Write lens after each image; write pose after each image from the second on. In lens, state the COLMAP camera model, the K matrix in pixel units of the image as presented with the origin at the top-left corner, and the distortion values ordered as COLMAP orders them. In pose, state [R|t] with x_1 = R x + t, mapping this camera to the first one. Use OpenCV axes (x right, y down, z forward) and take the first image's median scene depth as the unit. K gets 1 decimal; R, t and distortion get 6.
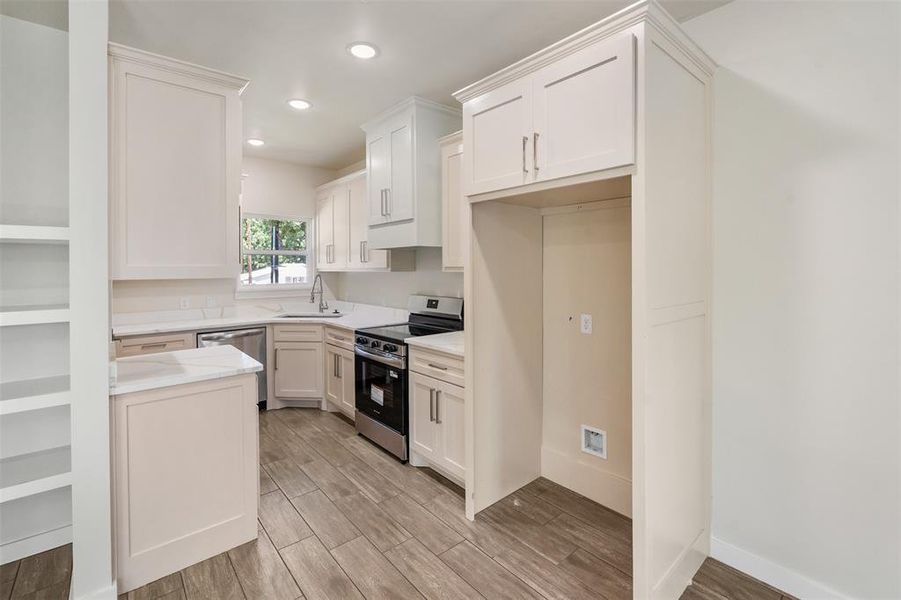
lens RADIAL K [[397.6, 0, 451.9], [0, 397.6, 269.2], [0, 0, 1]] dist [-0.000482, -0.000073]
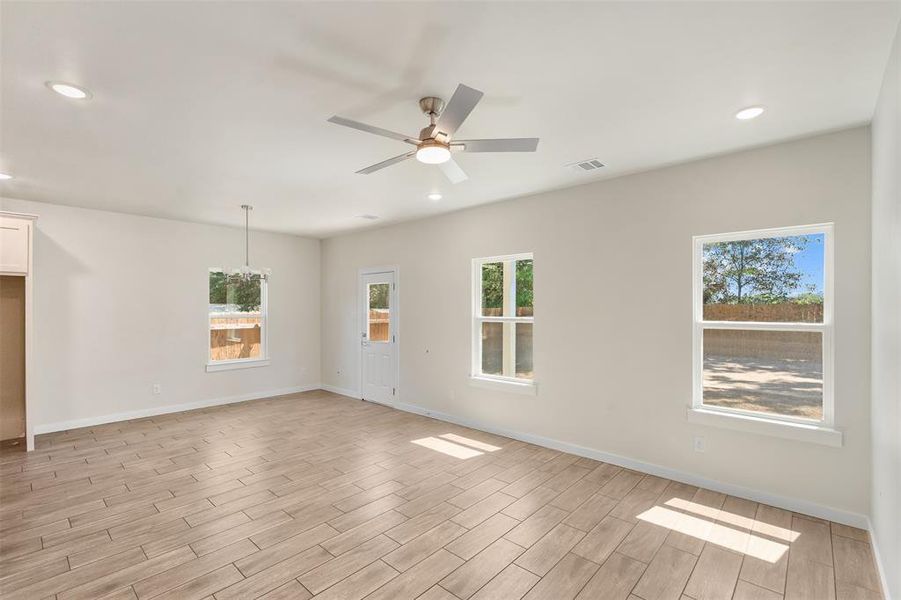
lens RADIAL K [[405.5, 0, 450.5], [0, 405.5, 309.4], [0, 0, 1]] dist [-0.000394, -0.000148]
pose [[-0.115234, 0.002228, 0.993336, -1.221056], [0.007786, 0.999969, -0.001340, 0.002854], [-0.993308, 0.007579, -0.115247, -0.698409]]
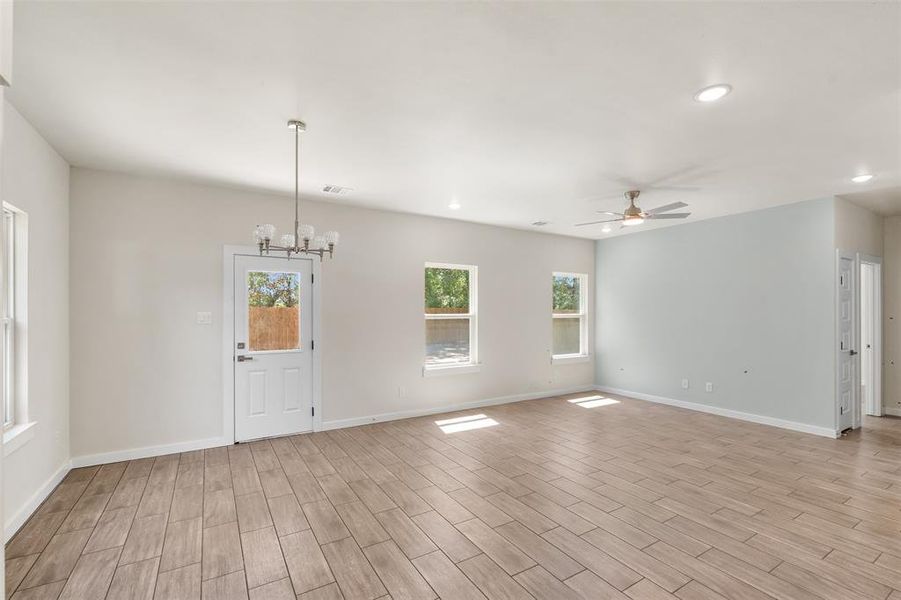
lens RADIAL K [[396.7, 0, 453.1], [0, 396.7, 312.7], [0, 0, 1]] dist [0.014811, 0.000089]
pose [[-0.986307, 0.005169, 0.164839, -0.093001], [0.005615, 0.999982, 0.002240, 0.015445], [-0.164824, 0.003135, -0.986318, 0.676320]]
